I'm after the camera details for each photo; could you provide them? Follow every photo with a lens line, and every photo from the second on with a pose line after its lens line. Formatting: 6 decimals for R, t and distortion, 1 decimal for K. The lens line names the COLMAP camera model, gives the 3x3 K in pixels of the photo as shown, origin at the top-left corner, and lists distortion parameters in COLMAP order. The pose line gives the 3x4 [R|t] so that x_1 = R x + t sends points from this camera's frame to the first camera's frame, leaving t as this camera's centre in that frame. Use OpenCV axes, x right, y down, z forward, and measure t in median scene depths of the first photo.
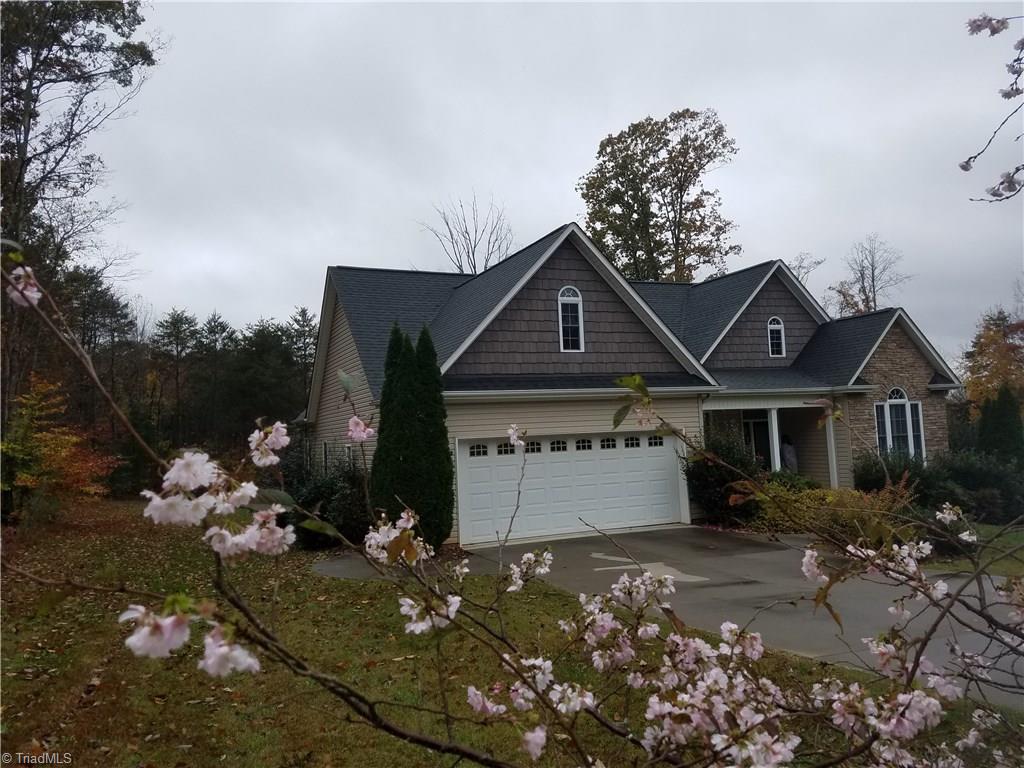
lens RADIAL K [[779.9, 0, 512.0], [0, 779.9, 384.0], [0, 0, 1]] dist [0.041029, 0.000449]
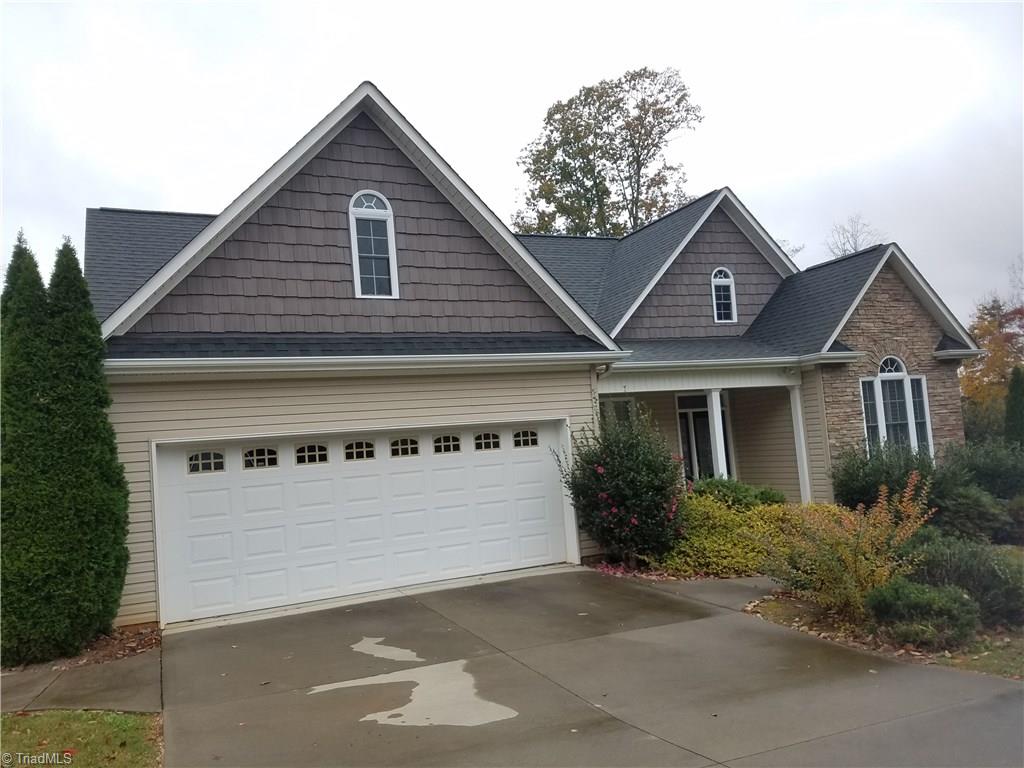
lens RADIAL K [[784.1, 0, 532.5], [0, 784.1, 409.9], [0, 0, 1]] dist [0.219391, -0.280651]
pose [[0.998638, -0.029759, 0.042855, 0.132353], [0.029175, 0.999473, 0.014207, 0.032766], [-0.043255, -0.012938, 0.998980, 0.282582]]
